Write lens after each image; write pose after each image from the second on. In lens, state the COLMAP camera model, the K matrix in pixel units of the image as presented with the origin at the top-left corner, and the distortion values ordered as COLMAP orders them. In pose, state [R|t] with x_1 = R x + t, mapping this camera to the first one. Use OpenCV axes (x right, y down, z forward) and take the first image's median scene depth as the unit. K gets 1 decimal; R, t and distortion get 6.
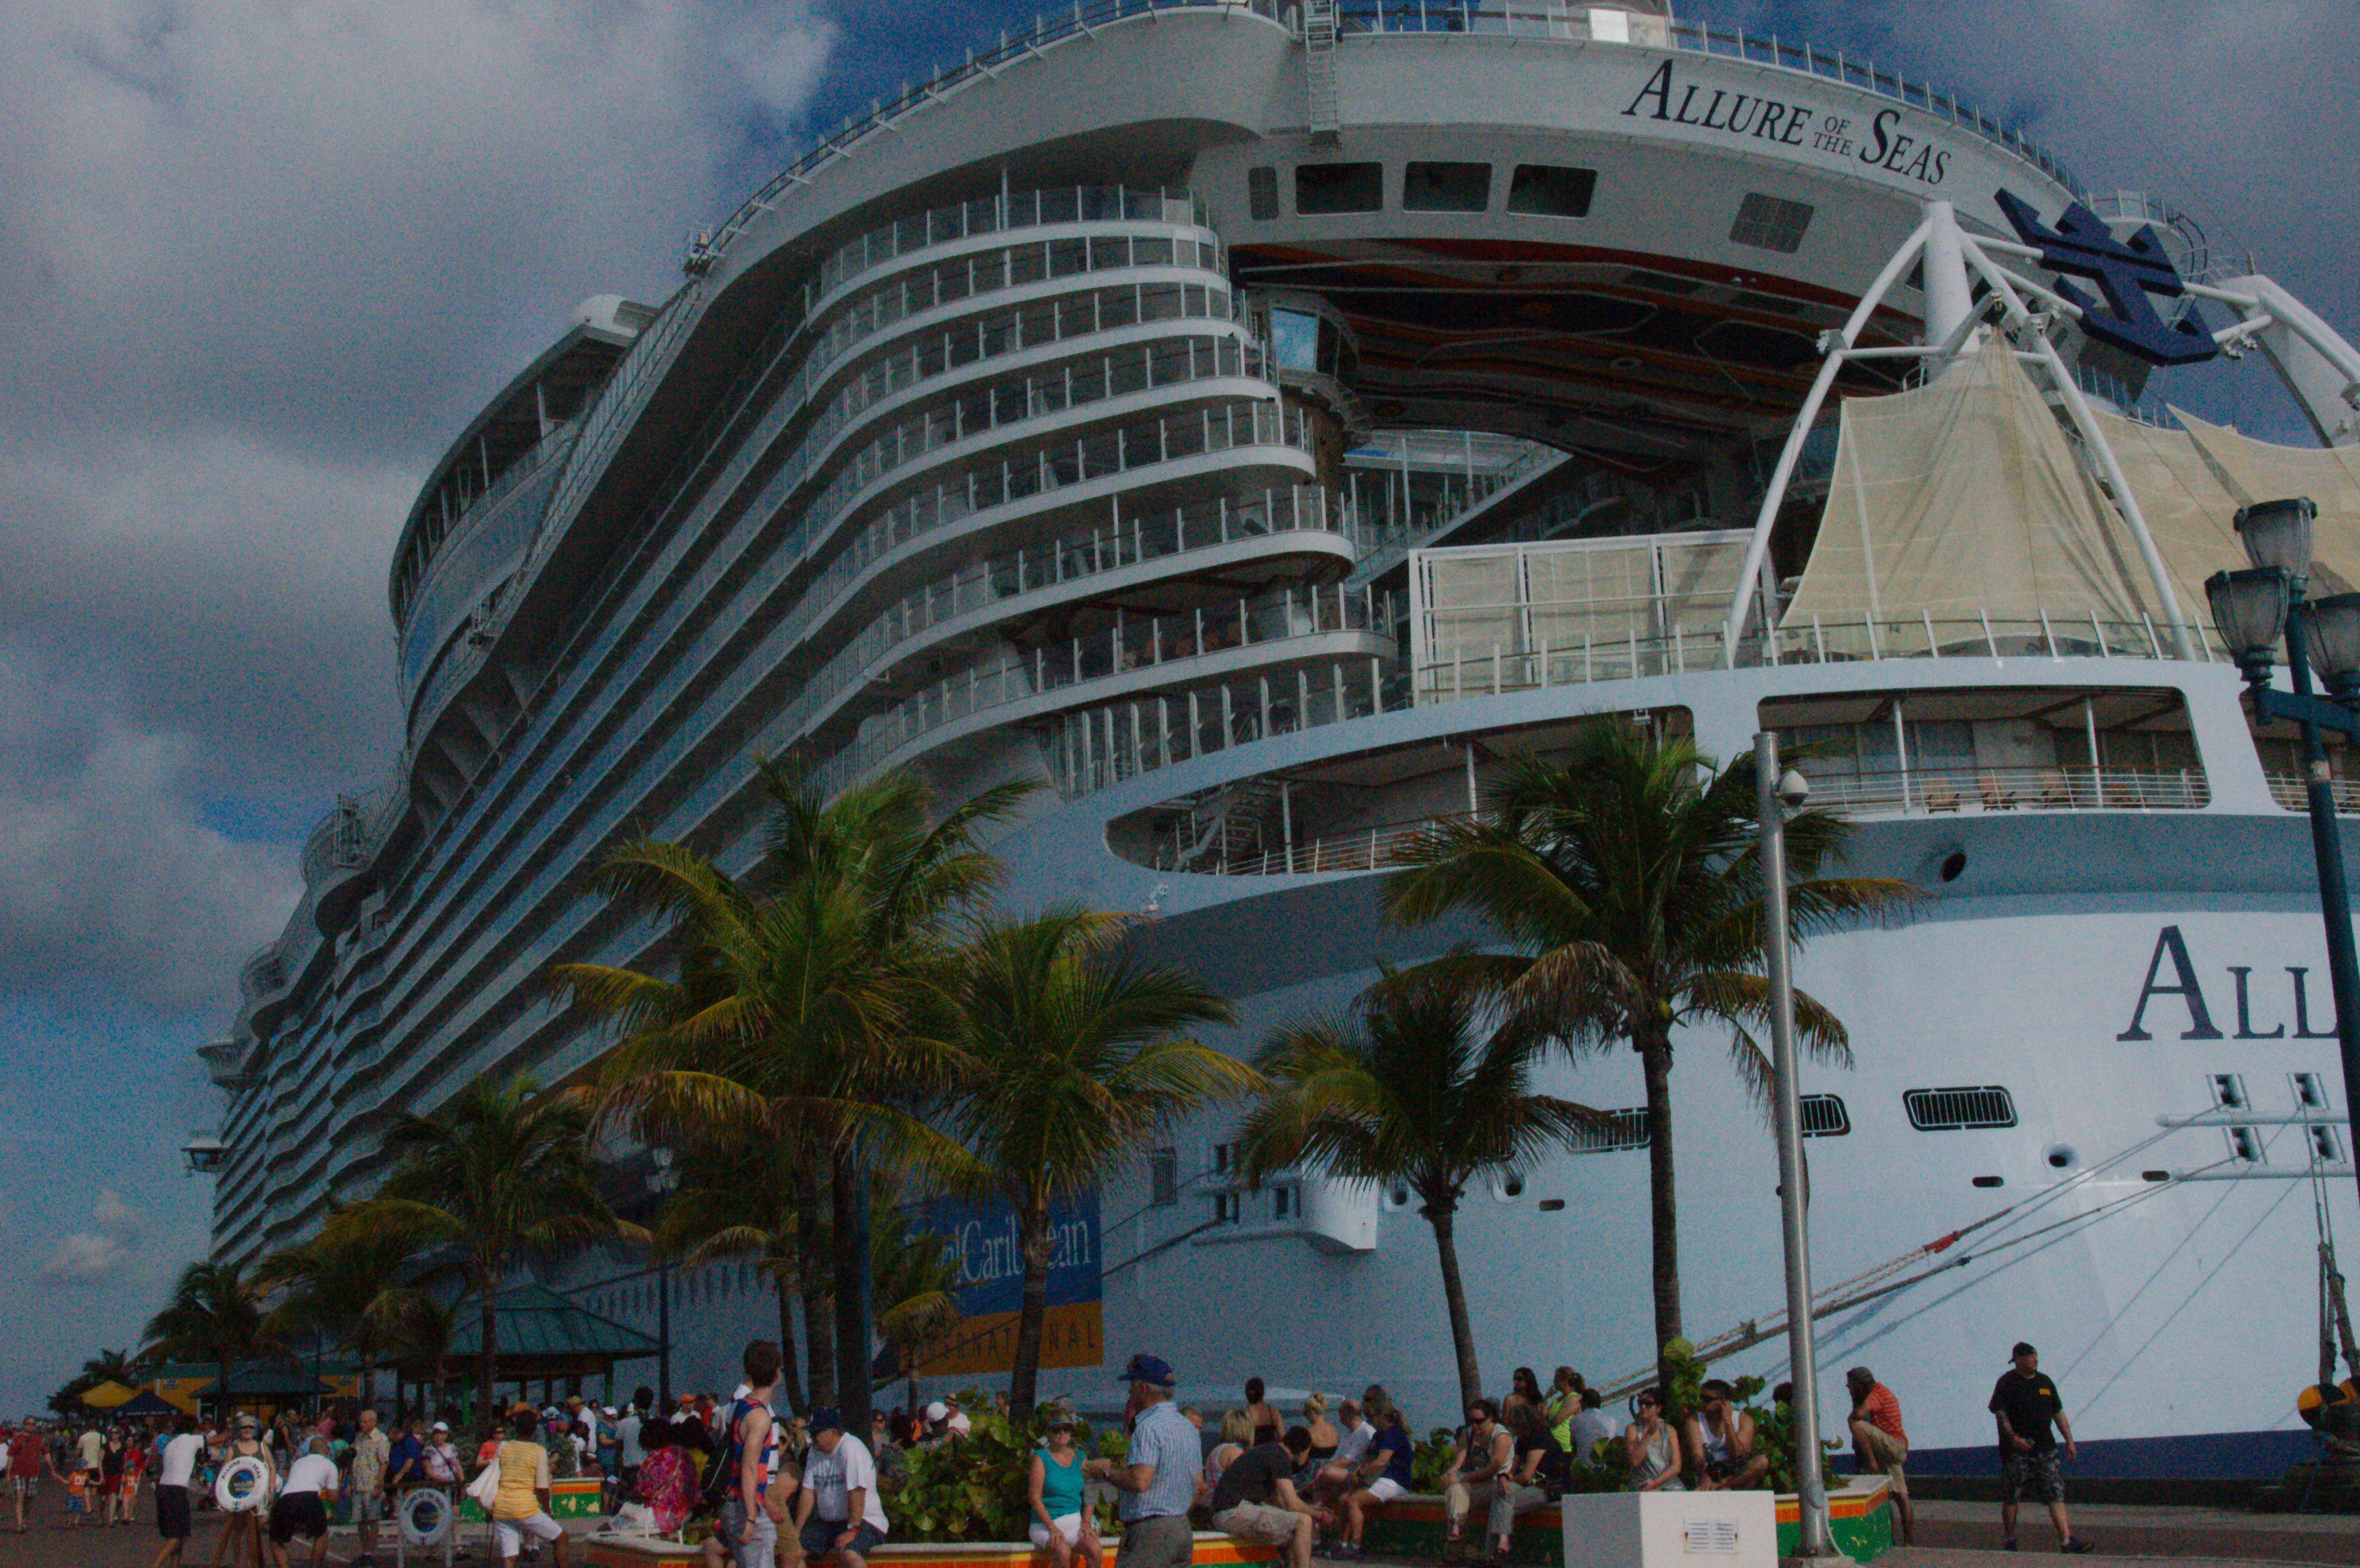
lens RADIAL K [[2488.3, 0, 1184.2], [0, 2488.3, 805.4], [0, 0, 1]] dist [-0.077714, 0.000000]
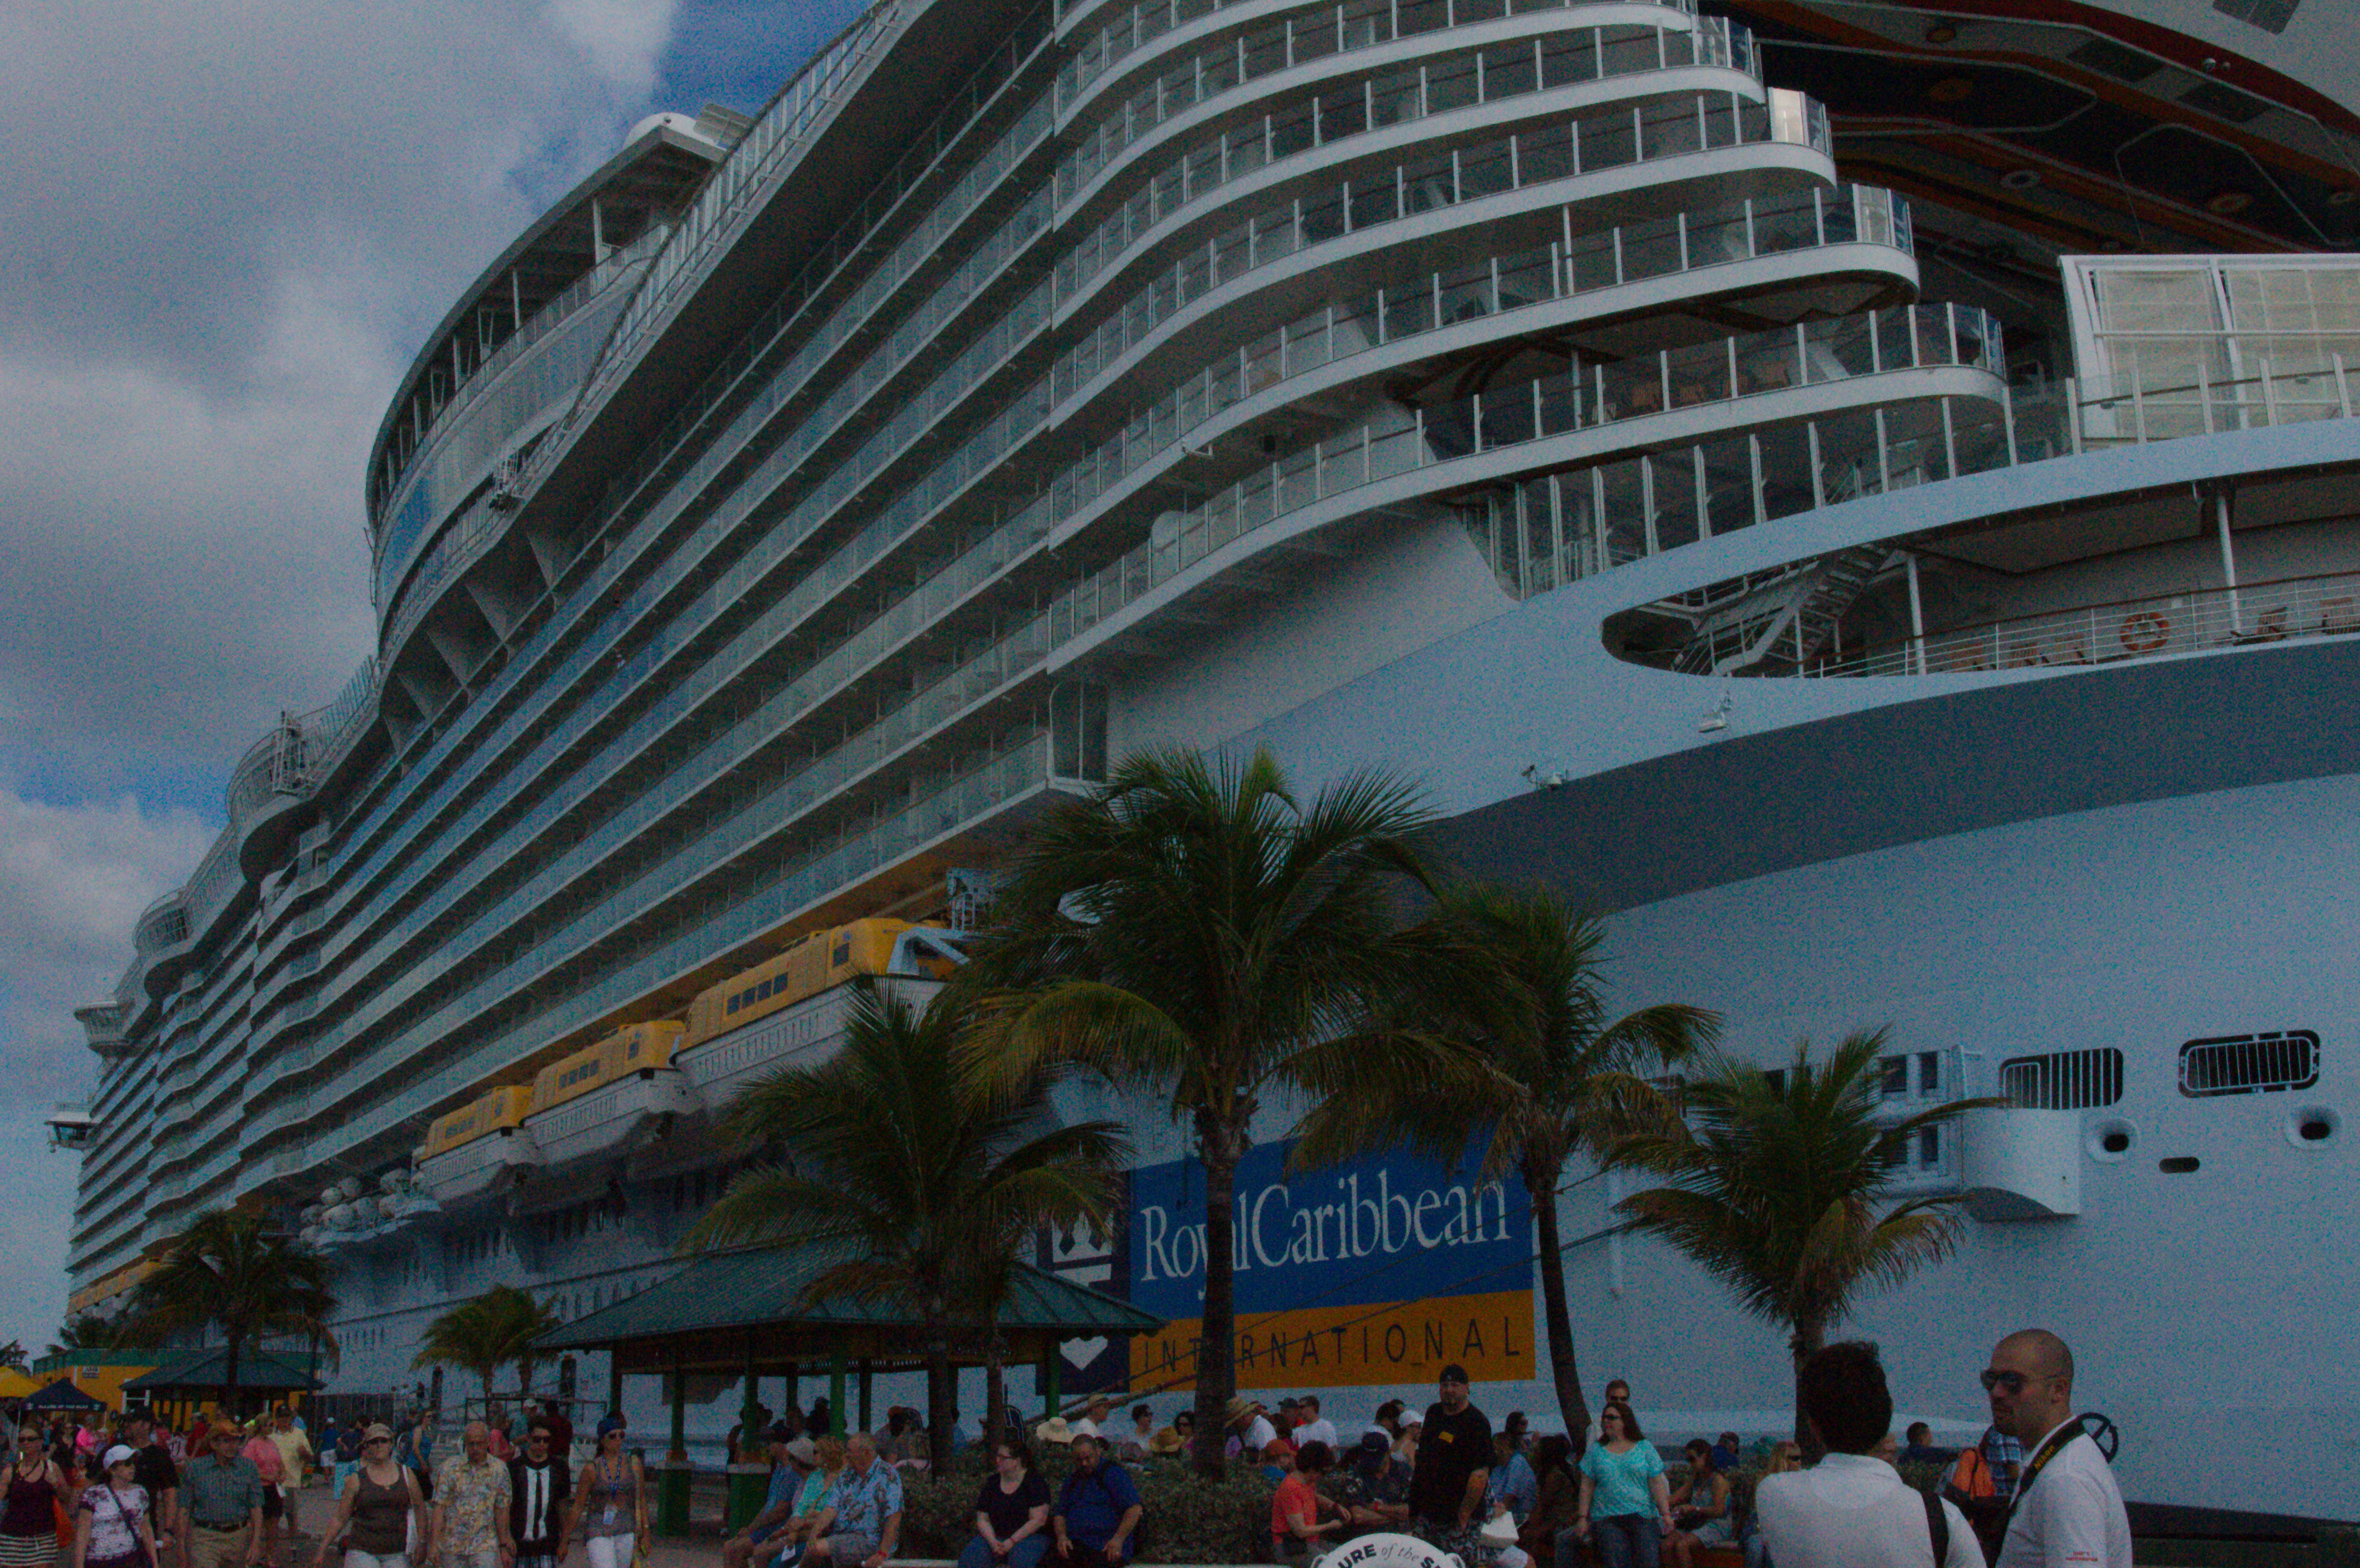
lens RADIAL K [[2488.3, 0, 1174.9], [0, 2488.3, 783.2], [0, 0, 1]] dist [-0.077714, 0.000000]
pose [[0.997575, 0.048354, 0.050060, -0.137163], [-0.047150, 0.998576, -0.024967, 0.056966], [-0.051196, 0.022547, 0.998434, 0.214091]]
